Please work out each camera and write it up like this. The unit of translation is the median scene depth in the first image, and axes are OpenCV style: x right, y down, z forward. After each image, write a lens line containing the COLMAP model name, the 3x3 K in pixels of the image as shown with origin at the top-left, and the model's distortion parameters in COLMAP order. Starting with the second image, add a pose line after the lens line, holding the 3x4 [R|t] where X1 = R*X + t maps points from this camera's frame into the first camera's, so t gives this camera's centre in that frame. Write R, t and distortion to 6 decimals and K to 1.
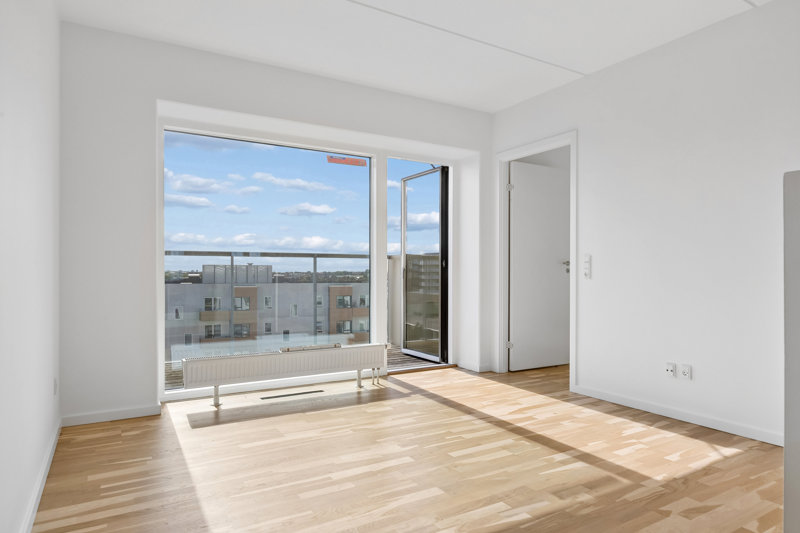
lens RADIAL K [[490.7, 0, 400.9], [0, 490.7, 269.2], [0, 0, 1]] dist [-0.000512, 0.001055]
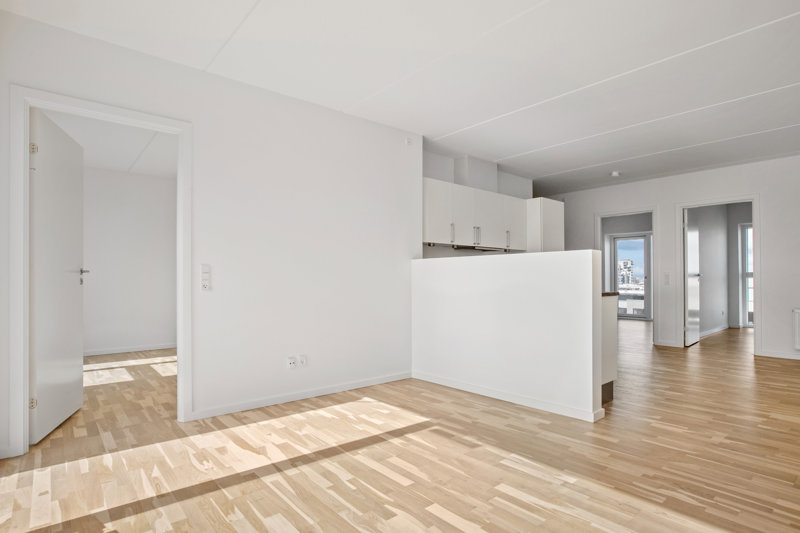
lens RADIAL K [[433.8, 0, 401.6], [0, 433.8, 268.4], [0, 0, 1]] dist [-0.030033, 0.000251]
pose [[-0.168938, 0.013210, 0.985538, -0.648441], [-0.006791, 0.999871, -0.014566, -0.018204], [-0.985603, -0.009154, -0.168827, 1.059100]]
